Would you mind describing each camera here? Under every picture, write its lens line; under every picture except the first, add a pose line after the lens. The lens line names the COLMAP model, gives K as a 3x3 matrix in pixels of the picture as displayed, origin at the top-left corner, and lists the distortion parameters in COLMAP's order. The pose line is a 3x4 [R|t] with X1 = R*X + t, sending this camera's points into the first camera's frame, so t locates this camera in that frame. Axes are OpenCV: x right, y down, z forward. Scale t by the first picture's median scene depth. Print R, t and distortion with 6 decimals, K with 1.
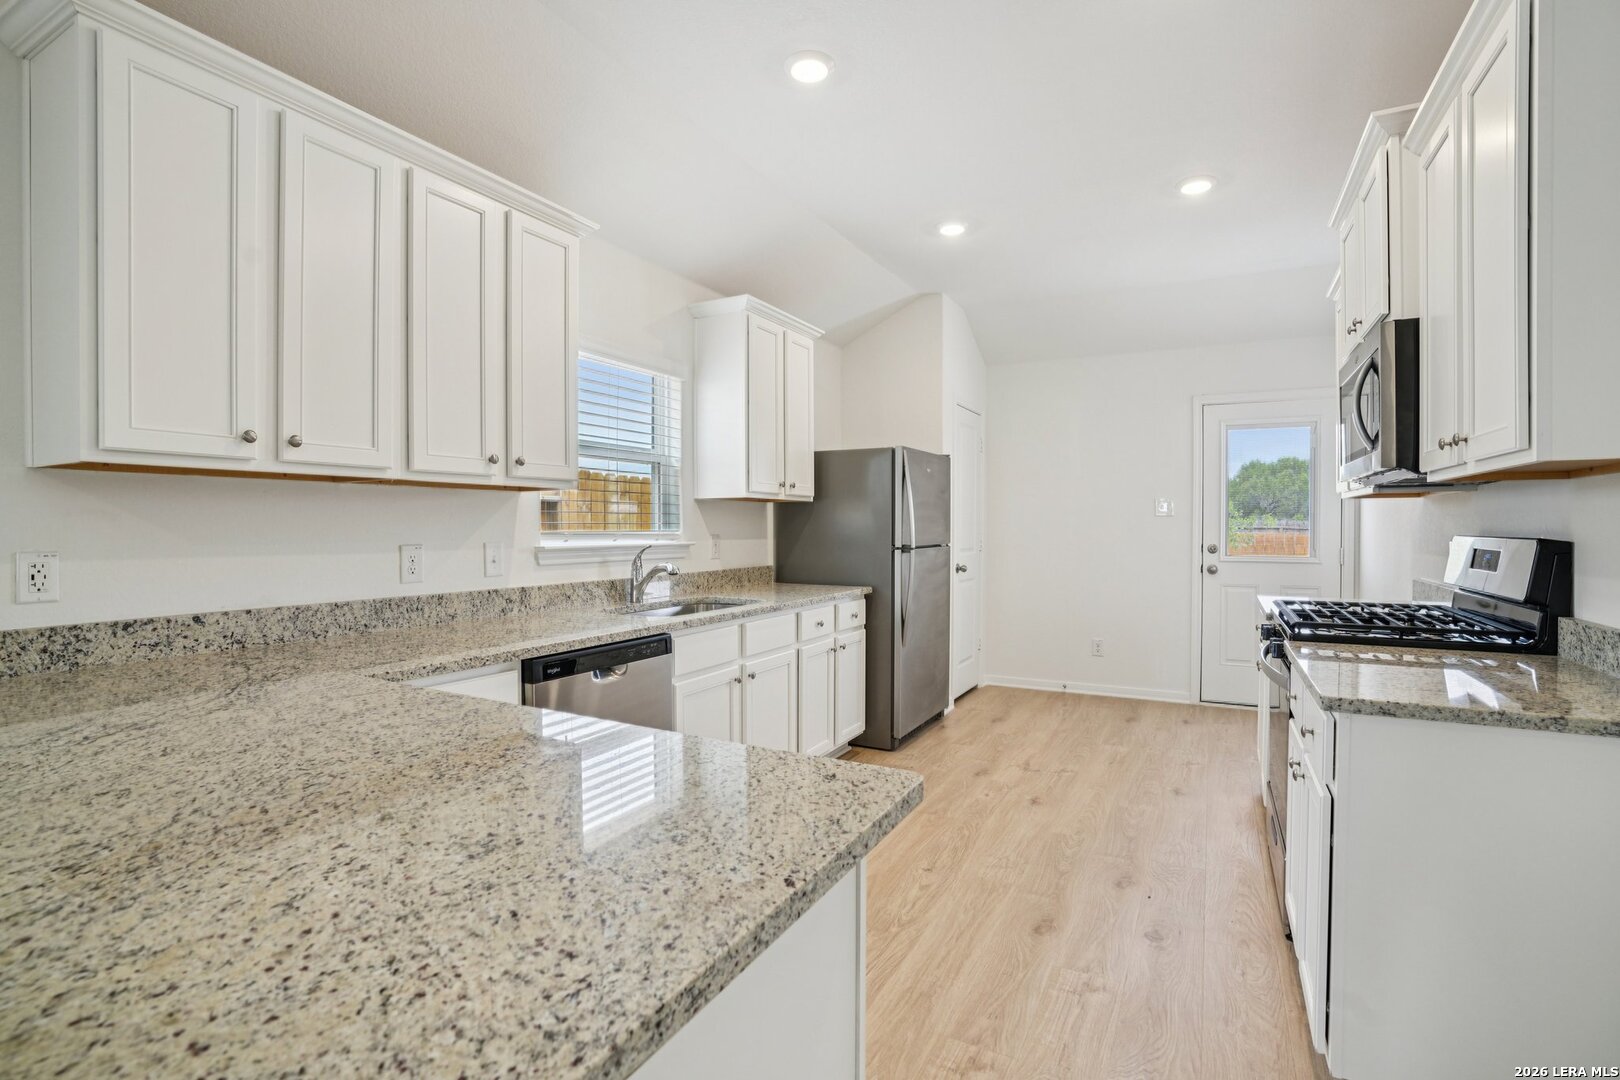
lens RADIAL K [[745.0, 0, 817.8], [0, 745.0, 529.0], [0, 0, 1]] dist [-0.052349, 0.010351]
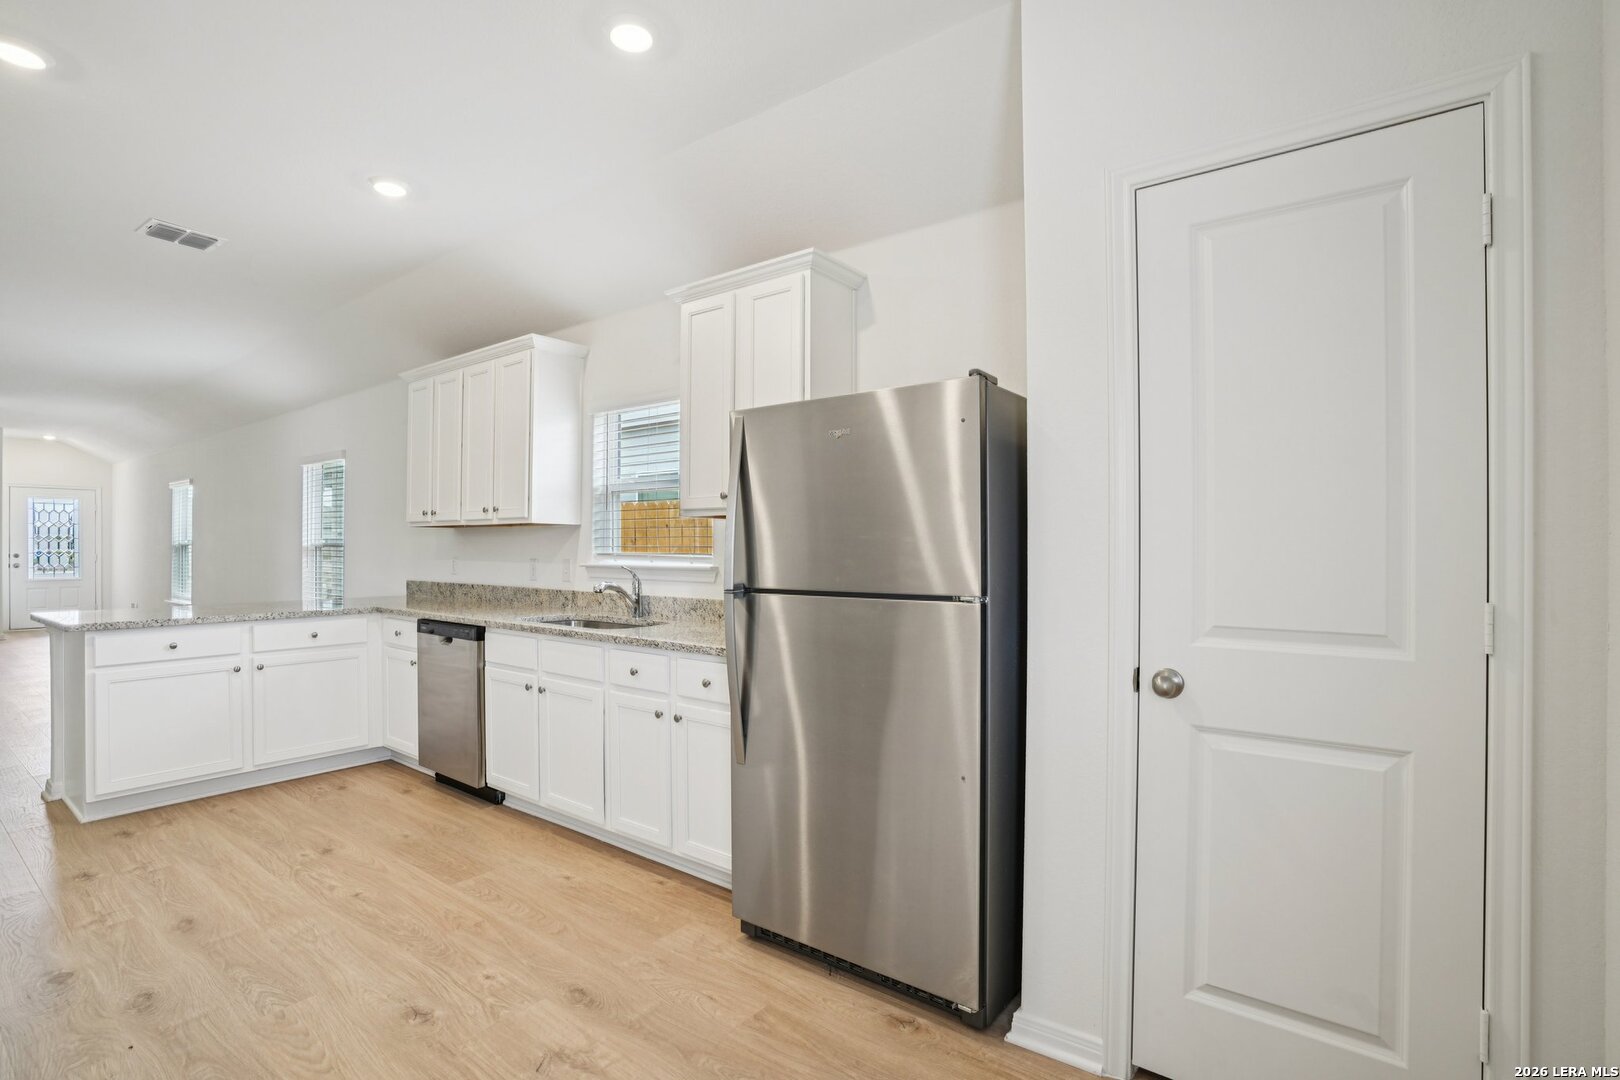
lens RADIAL K [[745.0, 0, 803.5], [0, 745.0, 547.5], [0, 0, 1]] dist [-0.052349, 0.010351]
pose [[-0.140854, -0.001339, -0.990029, 1.001346], [-0.007161, 0.999974, -0.000333, -0.009752], [0.990004, 0.007043, -0.140860, 1.680040]]
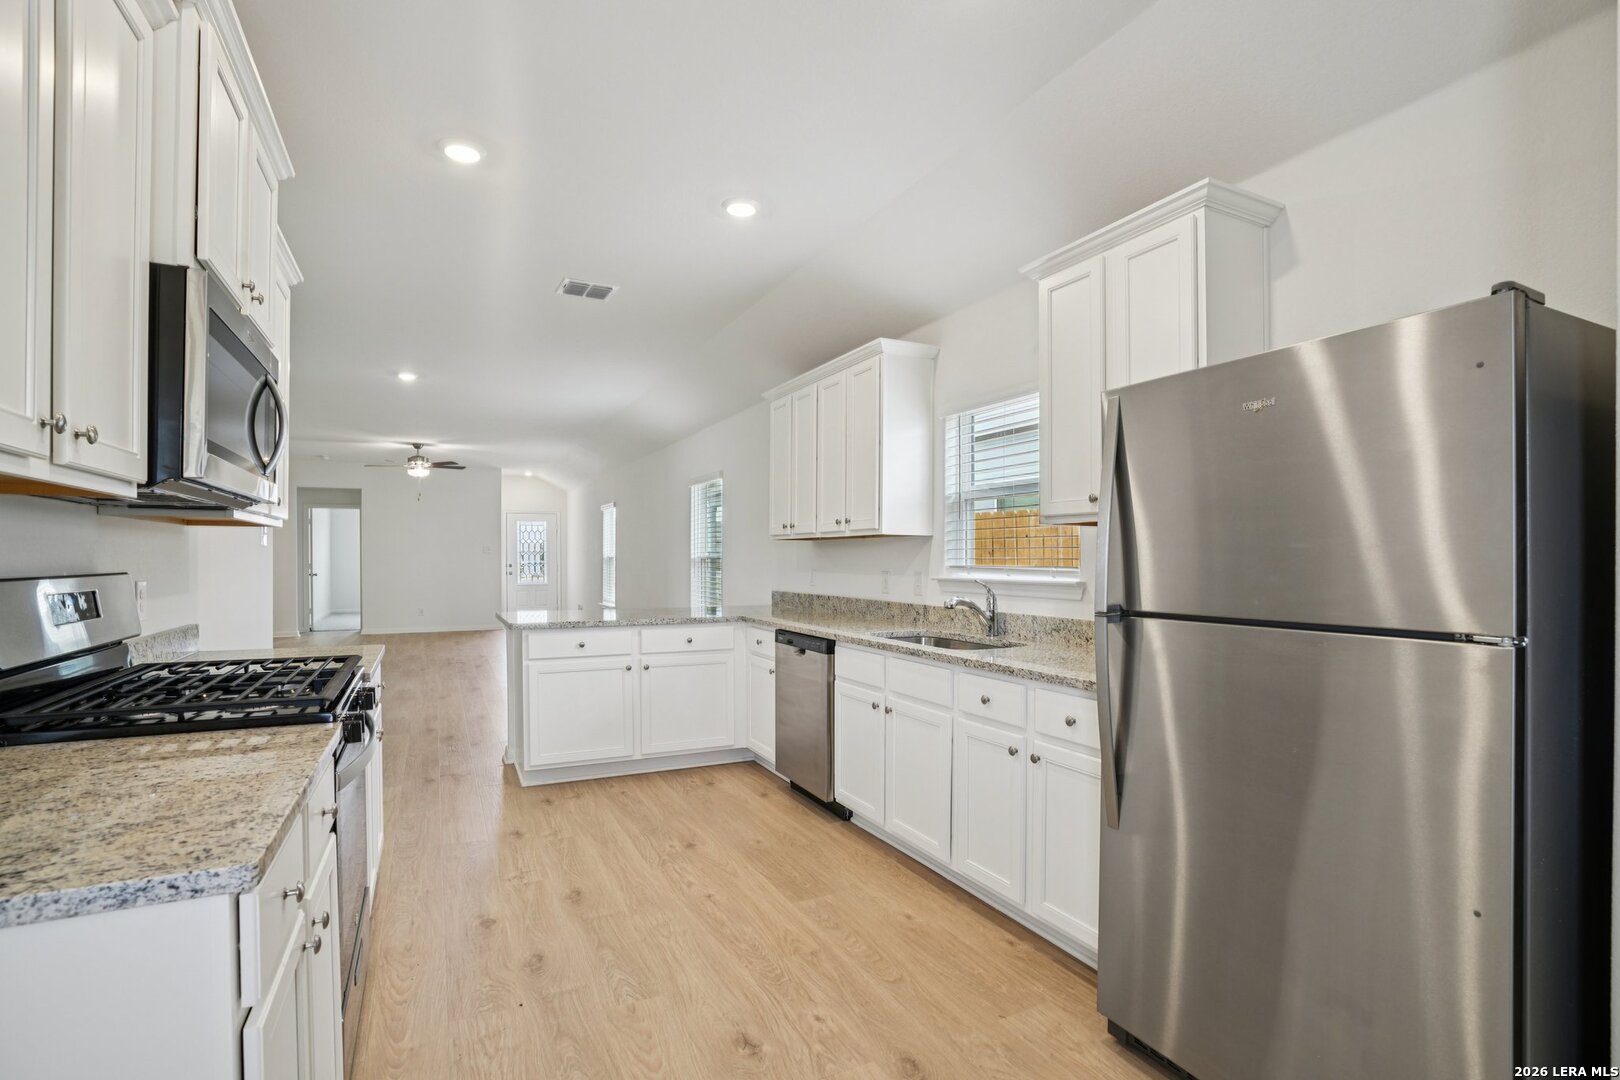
lens RADIAL K [[745.0, 0, 801.6], [0, 745.0, 562.7], [0, 0, 1]] dist [-0.052349, 0.010351]
pose [[-0.581676, 0.002556, -0.813417, 0.884235], [-0.006334, 0.999951, 0.007672, -0.010482], [0.813396, 0.009615, -0.581631, 1.648030]]
